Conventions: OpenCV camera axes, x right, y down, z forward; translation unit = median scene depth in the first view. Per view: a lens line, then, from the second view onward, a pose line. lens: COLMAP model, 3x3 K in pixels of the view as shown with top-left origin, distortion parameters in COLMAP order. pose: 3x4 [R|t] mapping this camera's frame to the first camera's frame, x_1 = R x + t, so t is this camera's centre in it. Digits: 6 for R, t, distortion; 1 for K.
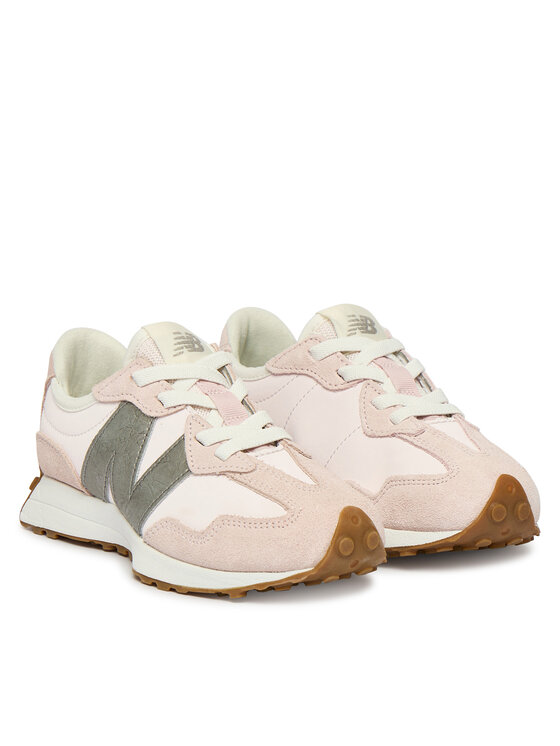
lens RADIAL K [[2635.6, 0, 280.0], [0, 2635.6, 373.0], [0, 0, 1]] dist [-0.142819, -0.328717]
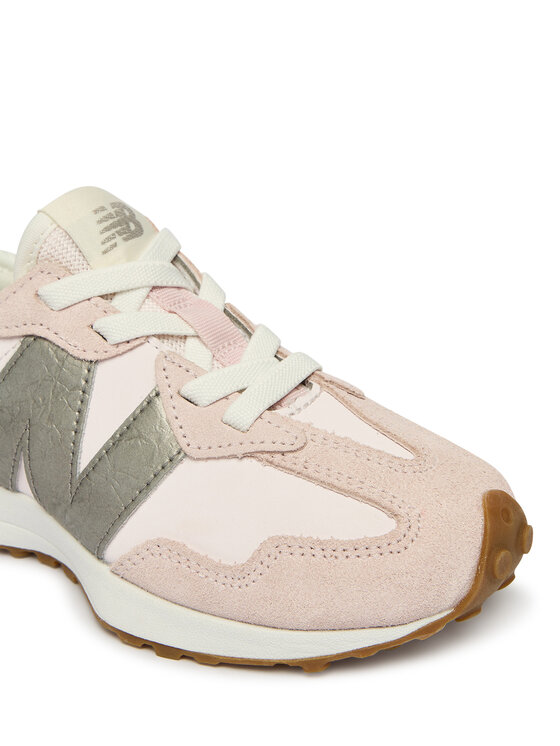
lens RADIAL K [[1222.2, 0, 280.0], [0, 1222.2, 373.0], [0, 0, 1]] dist [-0.015814, -0.047455]
pose [[0.942297, -0.146326, 0.301105, -0.093429], [0.086922, 0.975511, 0.202045, -0.033868], [-0.323296, -0.164214, 0.931941, 0.736803]]
